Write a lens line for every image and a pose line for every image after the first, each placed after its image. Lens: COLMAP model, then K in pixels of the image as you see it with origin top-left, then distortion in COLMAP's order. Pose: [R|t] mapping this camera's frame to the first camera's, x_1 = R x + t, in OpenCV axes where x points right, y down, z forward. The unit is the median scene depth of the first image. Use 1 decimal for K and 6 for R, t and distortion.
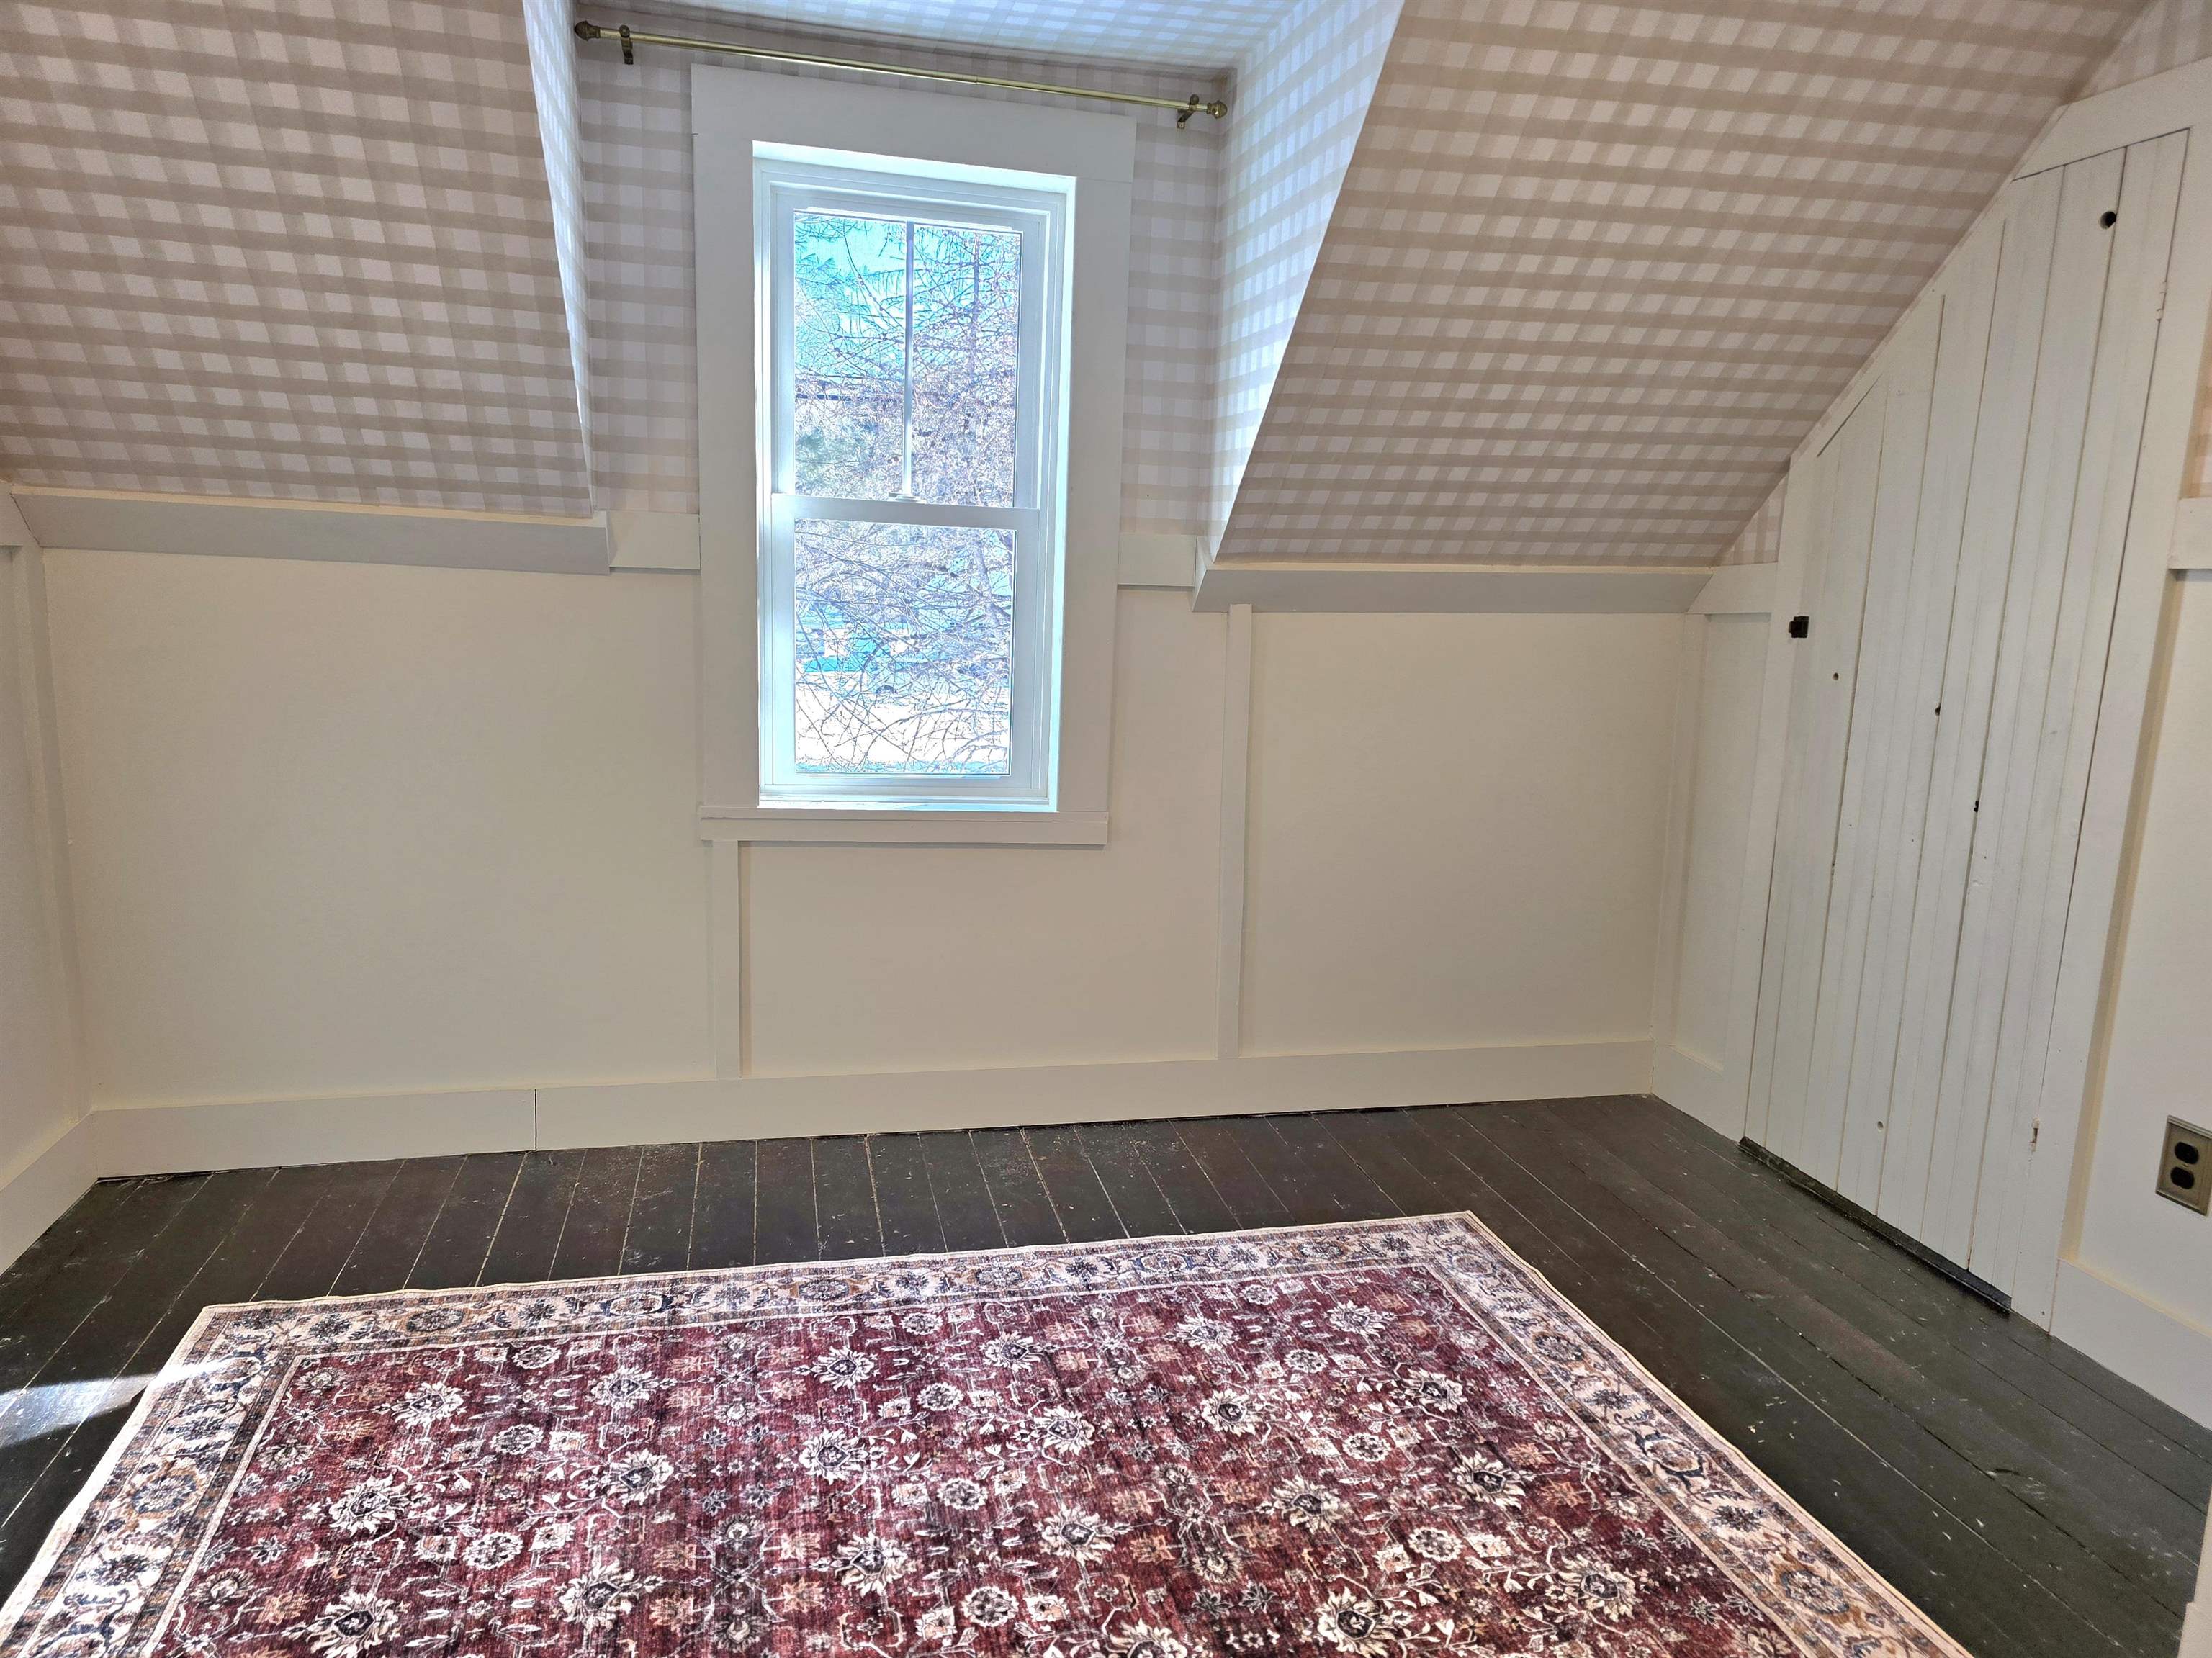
lens RADIAL K [[1492.8, 0, 1108.9], [0, 1492.8, 828.1], [0, 0, 1]] dist [0.009490, -0.002593]
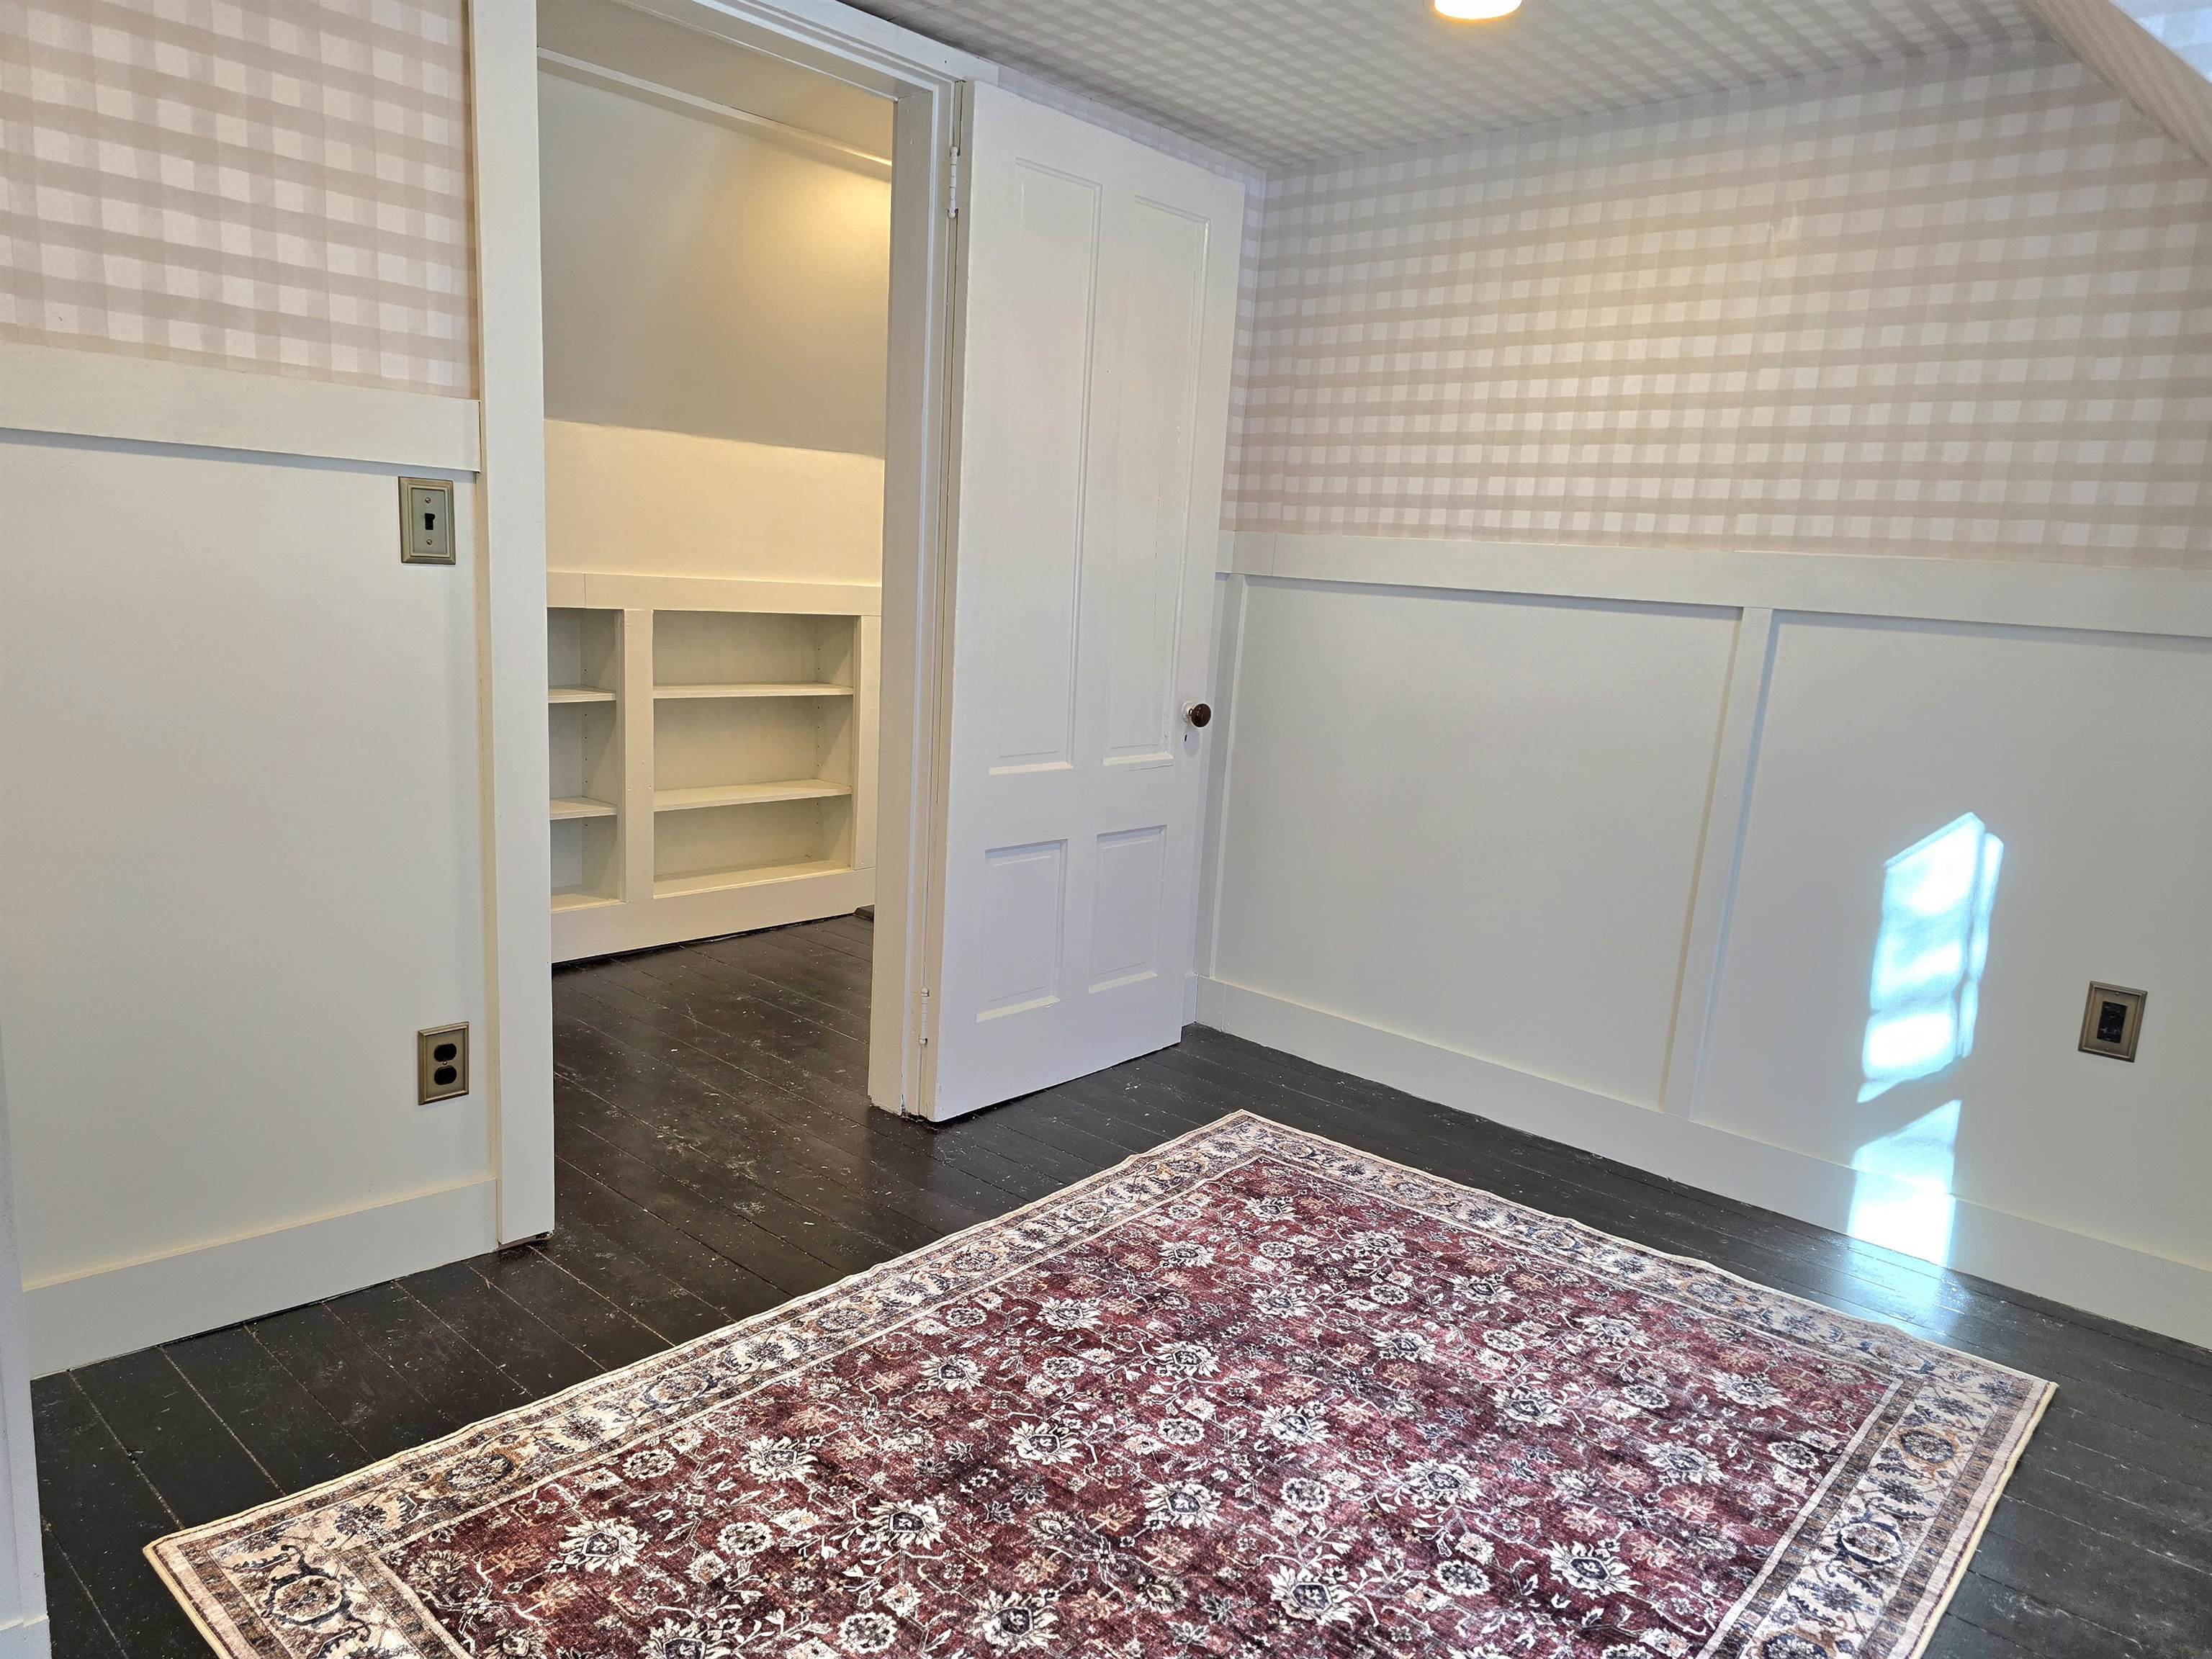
lens RADIAL K [[1493.0, 0, 1108.3], [0, 1493.0, 832.3], [0, 0, 1]] dist [0.009490, -0.002593]
pose [[-0.821910, 0.020471, -0.569250, 0.613549], [-0.178898, 0.939510, 0.292089, -0.263282], [0.540795, 0.341908, -0.768530, 1.641672]]
